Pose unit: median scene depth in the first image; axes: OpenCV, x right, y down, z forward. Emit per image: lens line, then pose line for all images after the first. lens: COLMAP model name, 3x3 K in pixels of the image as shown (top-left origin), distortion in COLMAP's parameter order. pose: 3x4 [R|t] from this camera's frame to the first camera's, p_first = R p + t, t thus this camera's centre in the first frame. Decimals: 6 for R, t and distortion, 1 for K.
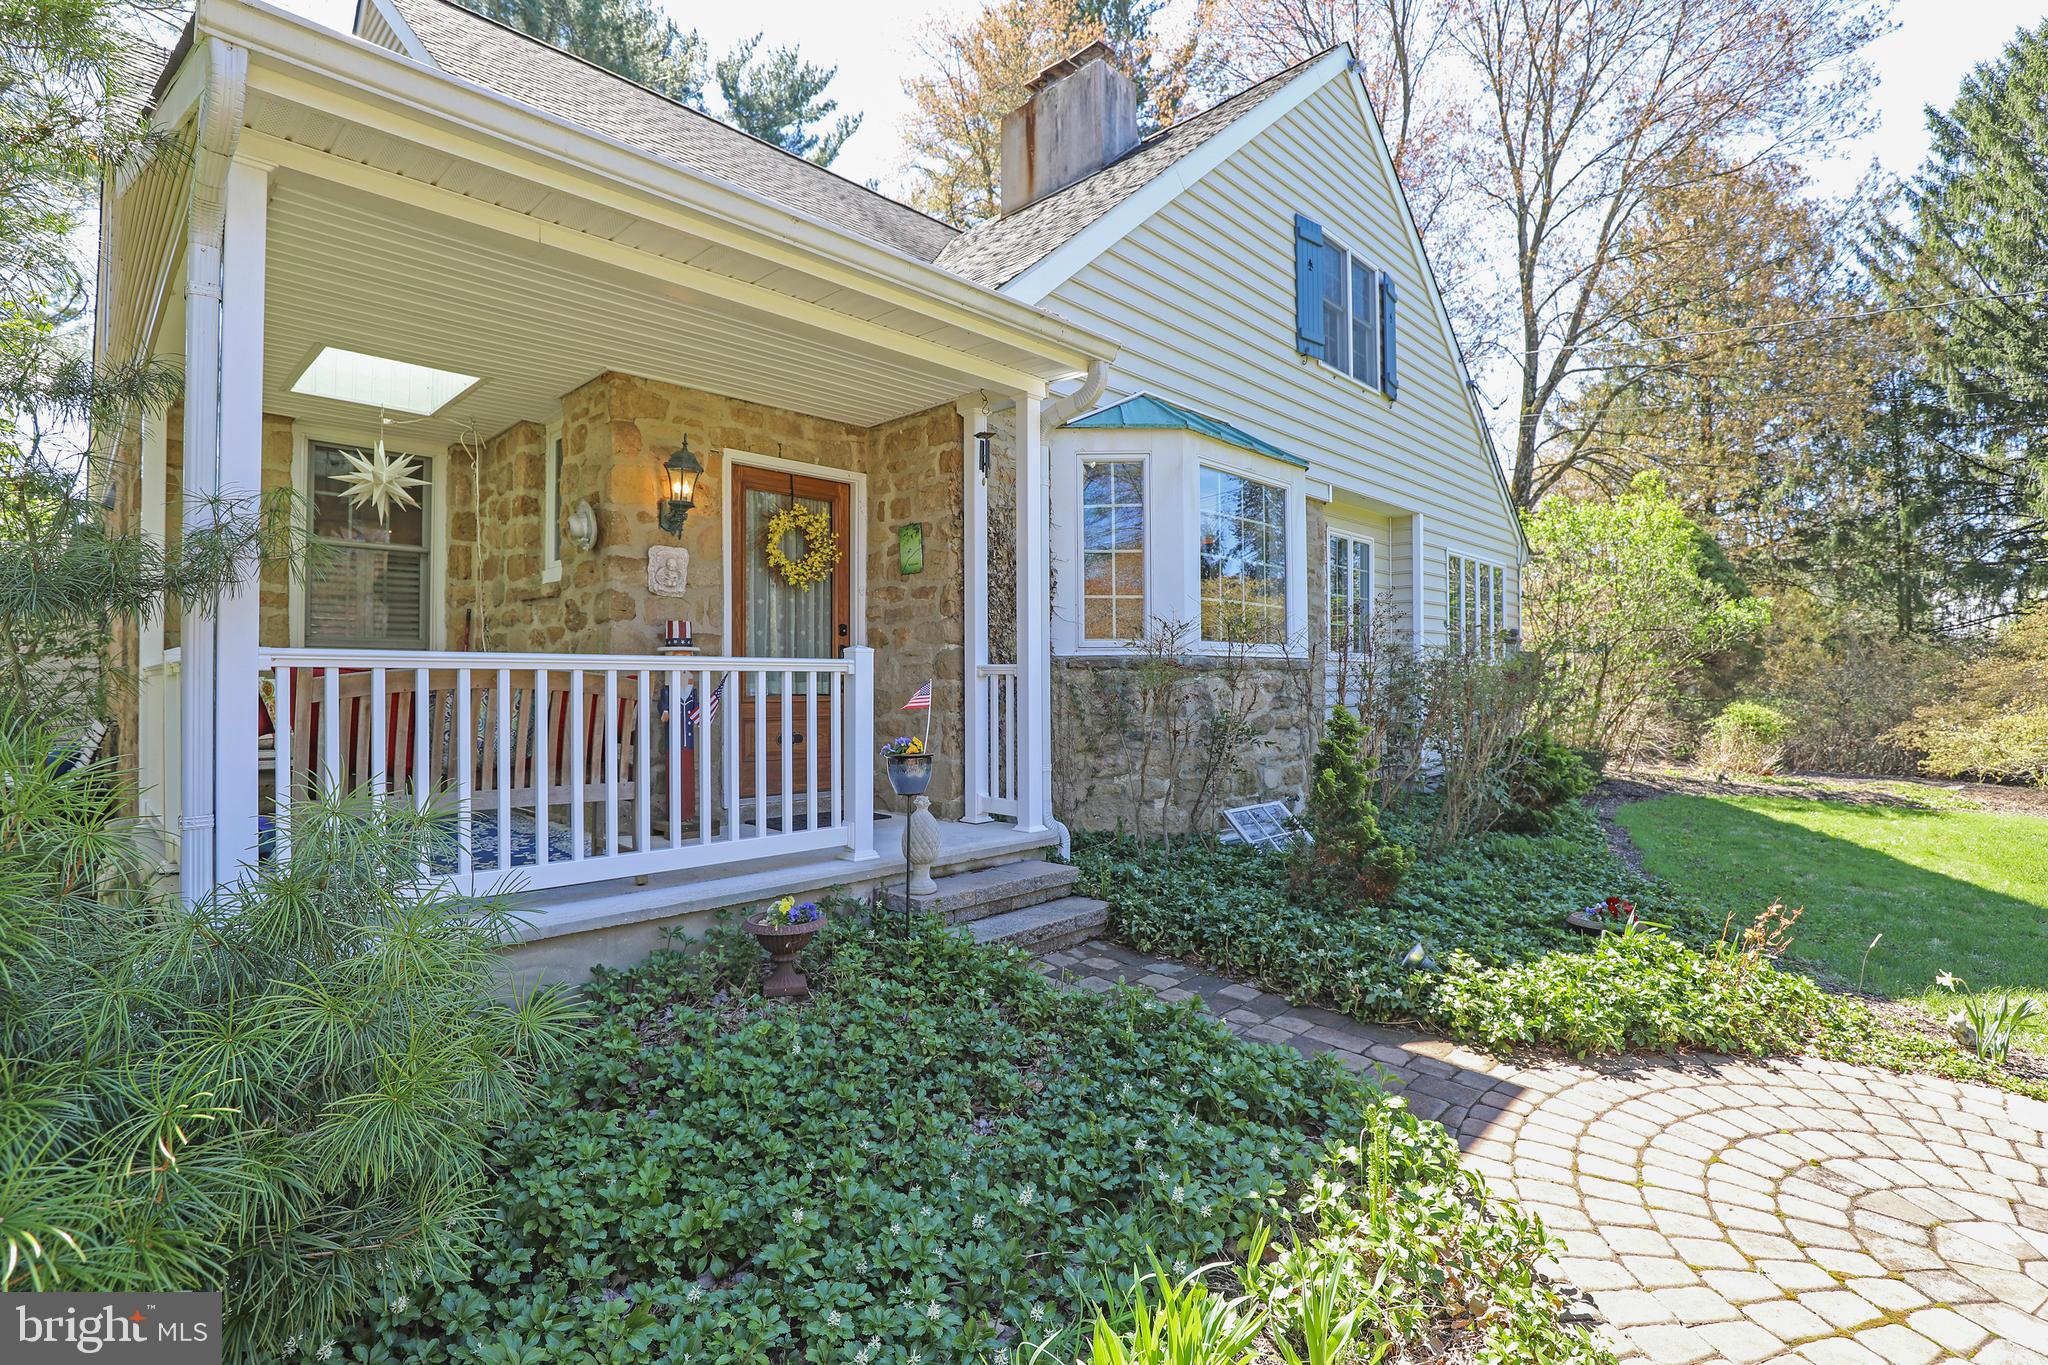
lens RADIAL K [[939.1, 0, 1023.8], [0, 939.1, 685.4], [0, 0, 1]] dist [-0.028245, 0.003371]
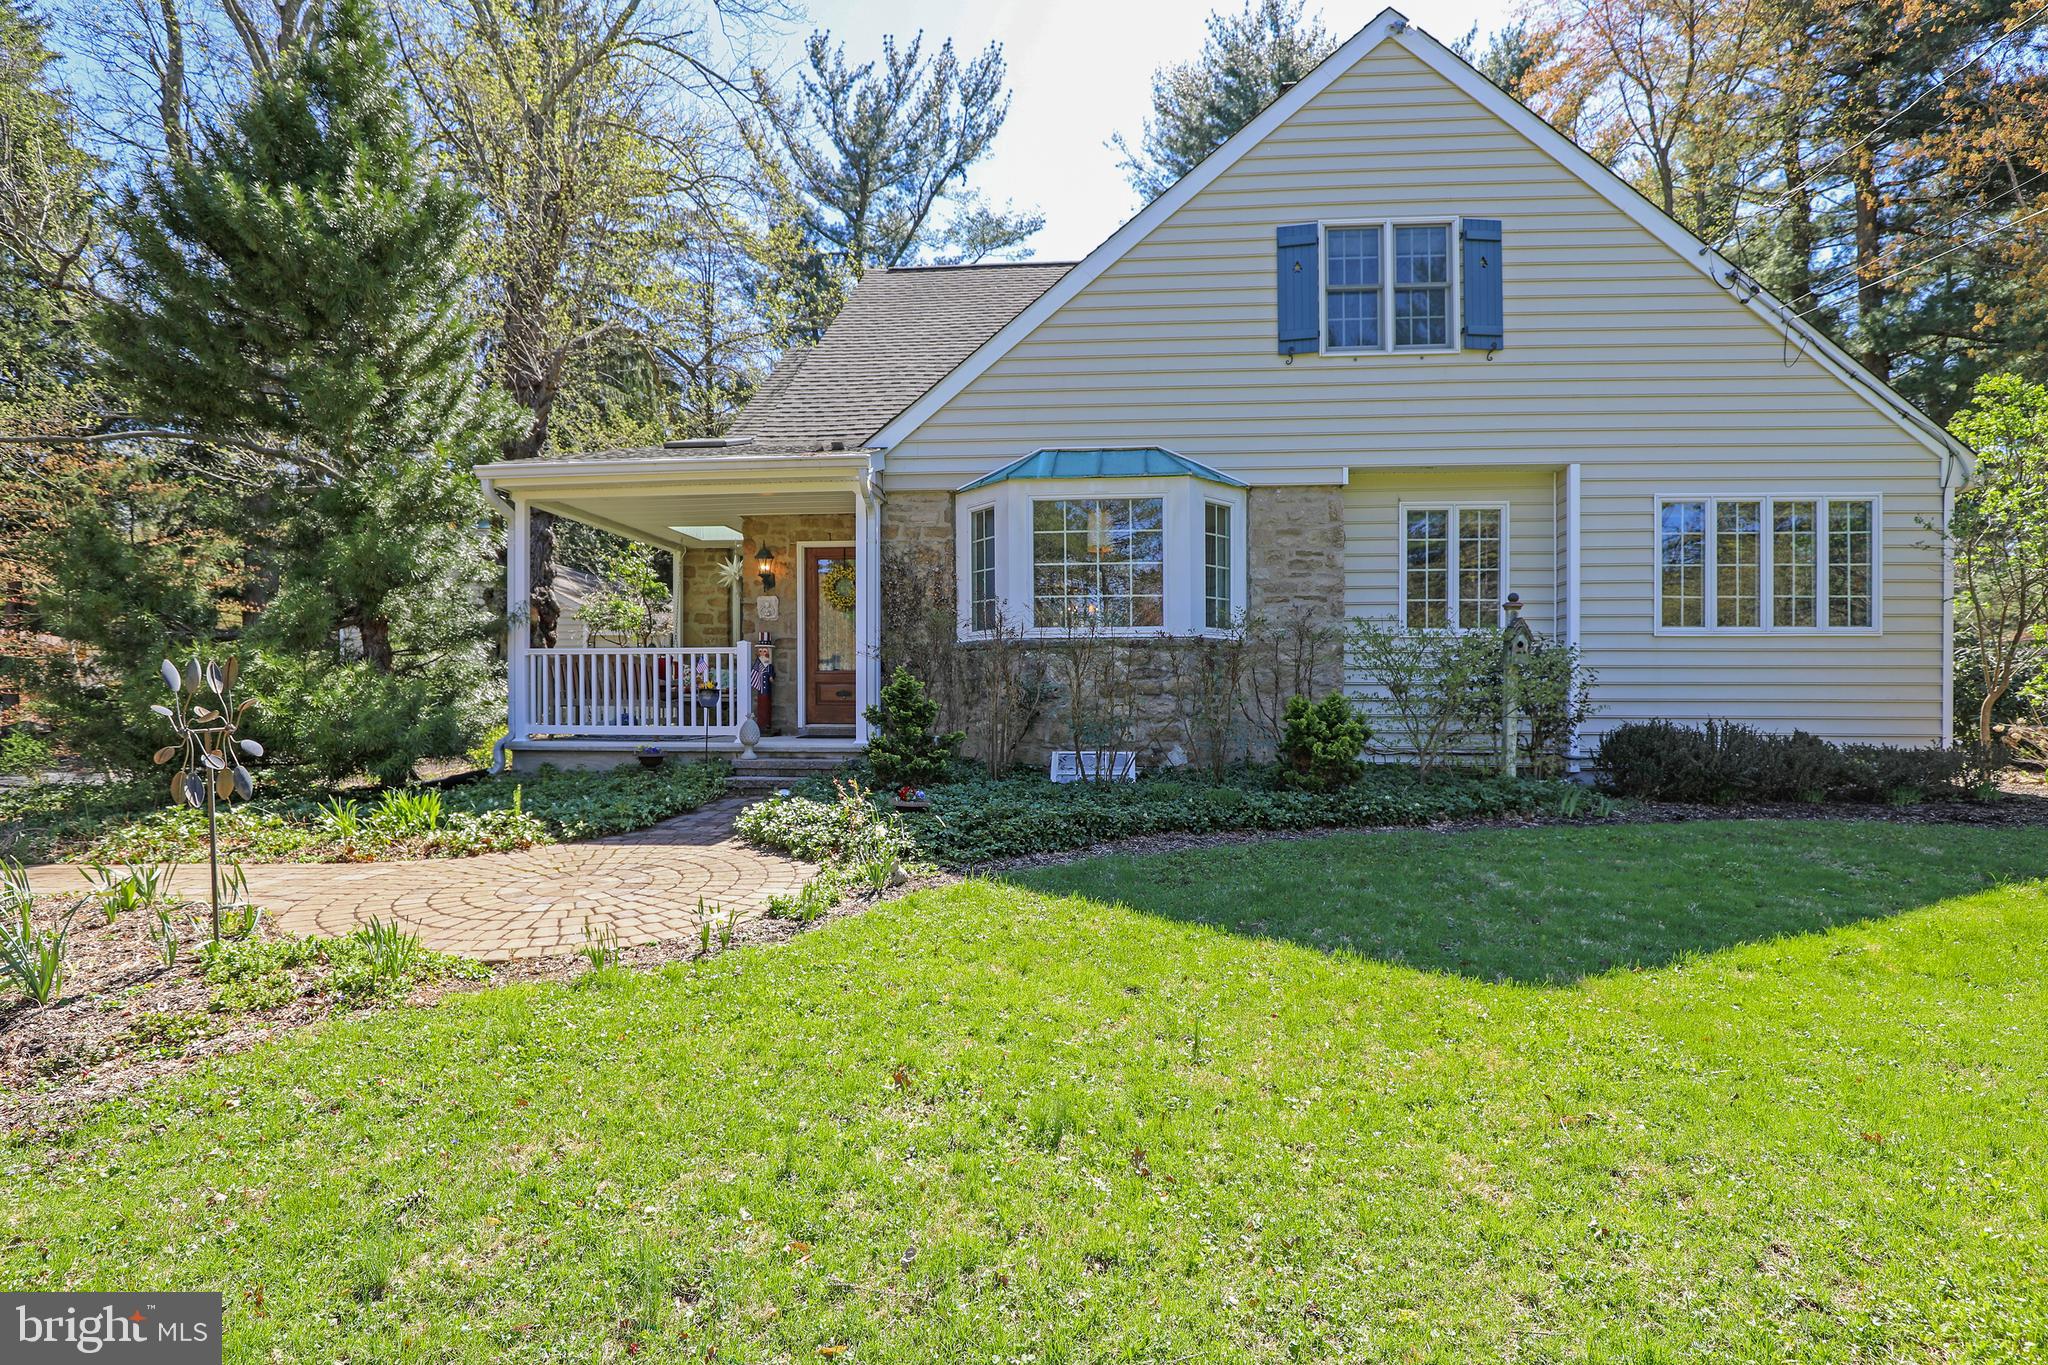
lens RADIAL K [[939.1, 0, 1035.4], [0, 939.1, 711.9], [0, 0, 1]] dist [-0.028245, 0.003371]
pose [[0.642473, 0.015210, -0.766157, 1.471758], [-0.003833, 0.999854, 0.016636, 0.063232], [0.766299, -0.007751, 0.642438, 0.131407]]
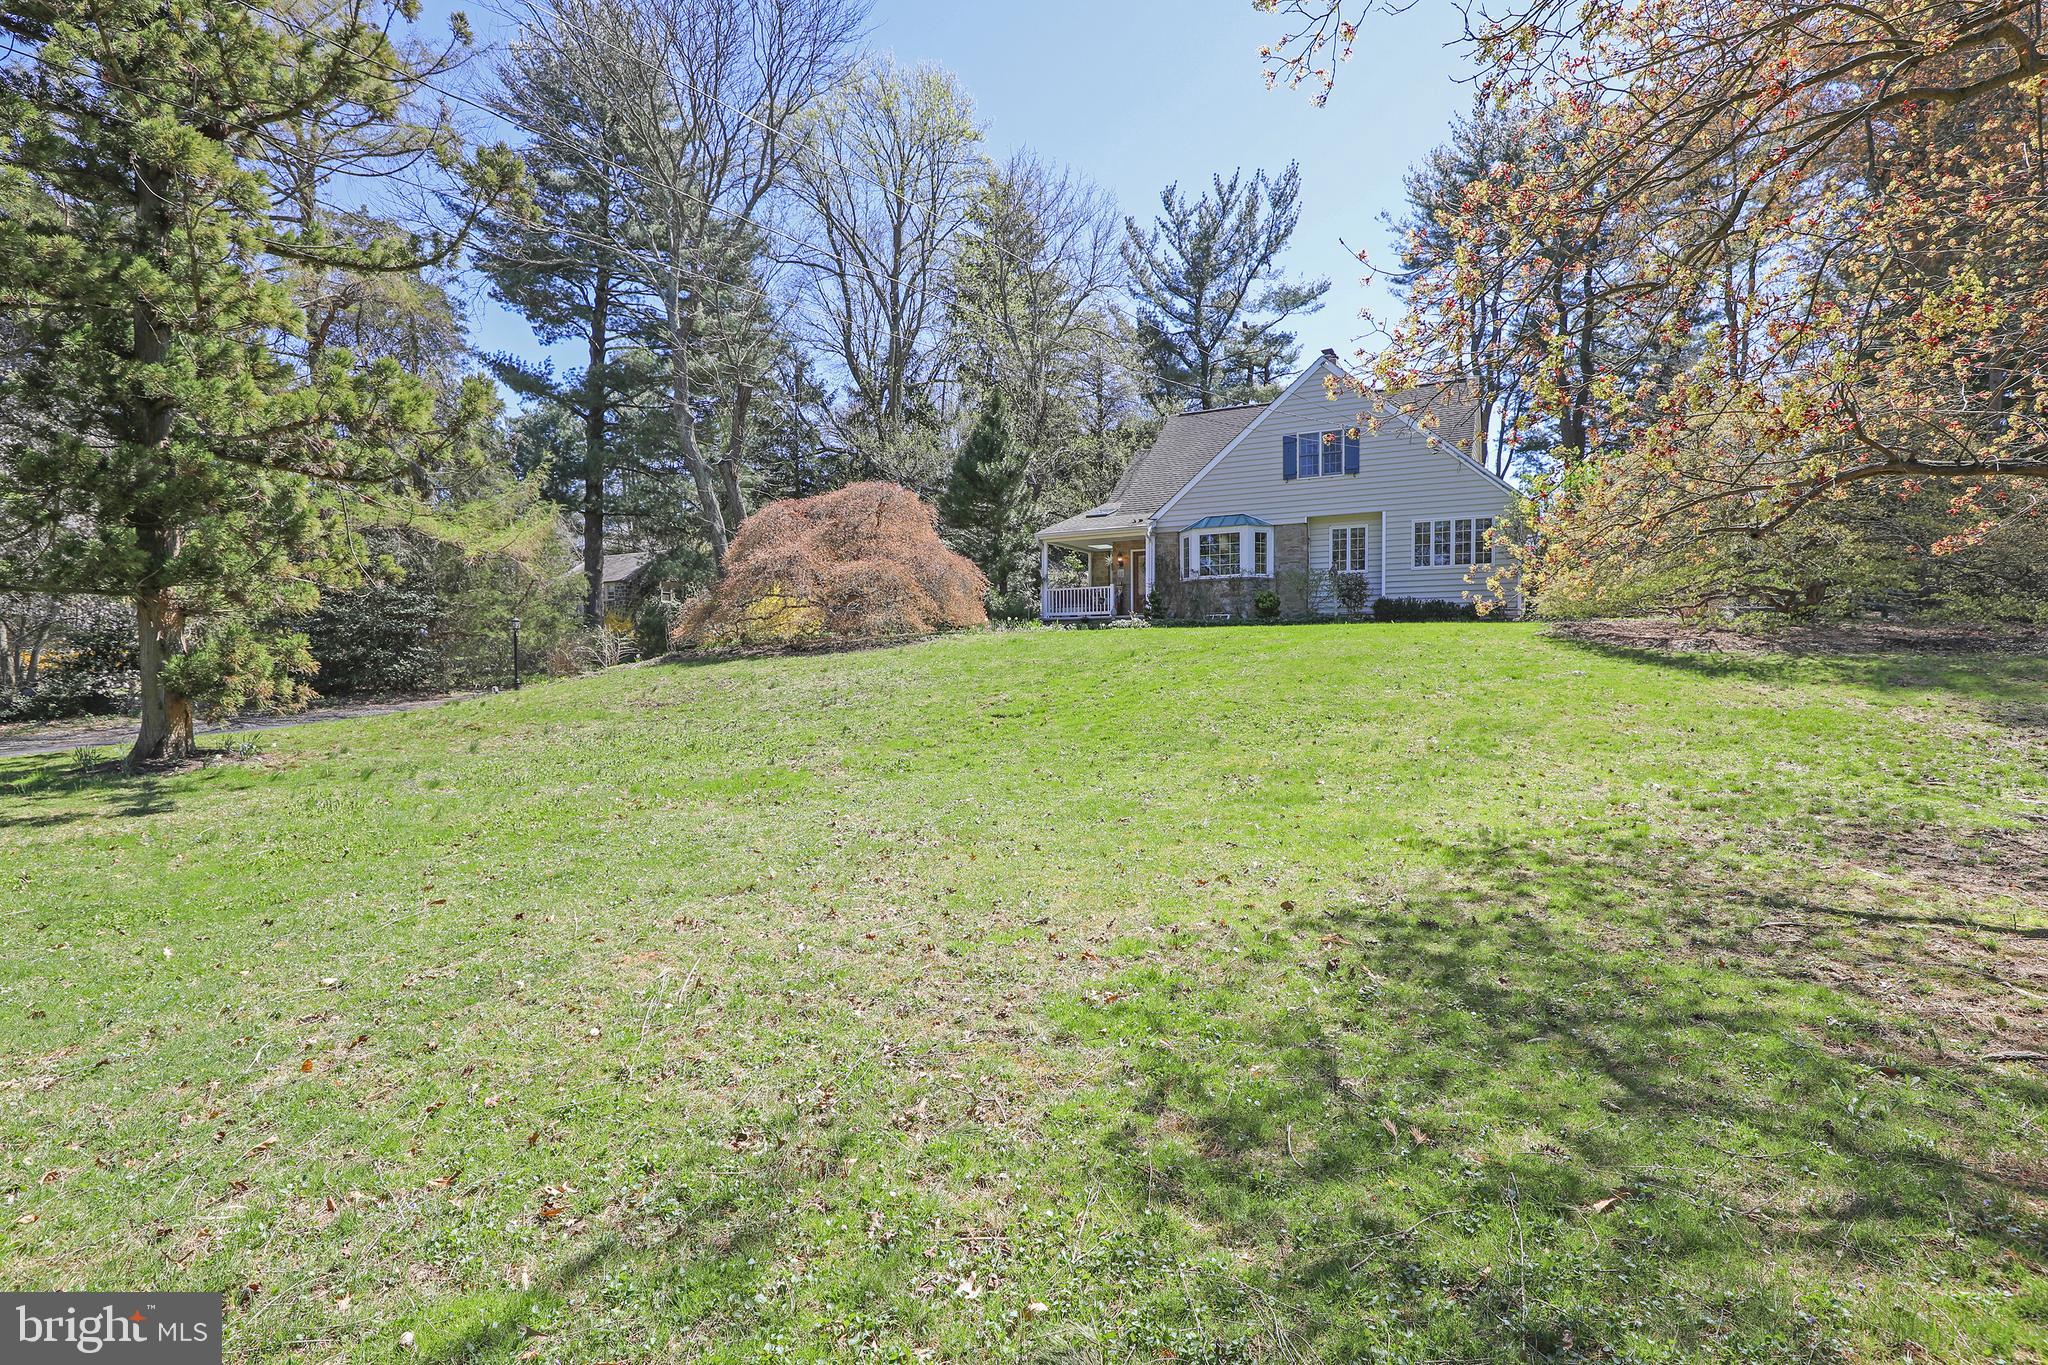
lens RADIAL K [[939.1, 0, 1017.2], [0, 939.1, 681.5], [0, 0, 1]] dist [-0.028245, 0.003371]
pose [[0.268537, 0.023375, -0.962986, 4.962039], [0.003126, 0.999679, 0.025138, 0.395266], [0.963264, -0.009761, 0.268378, -1.186359]]
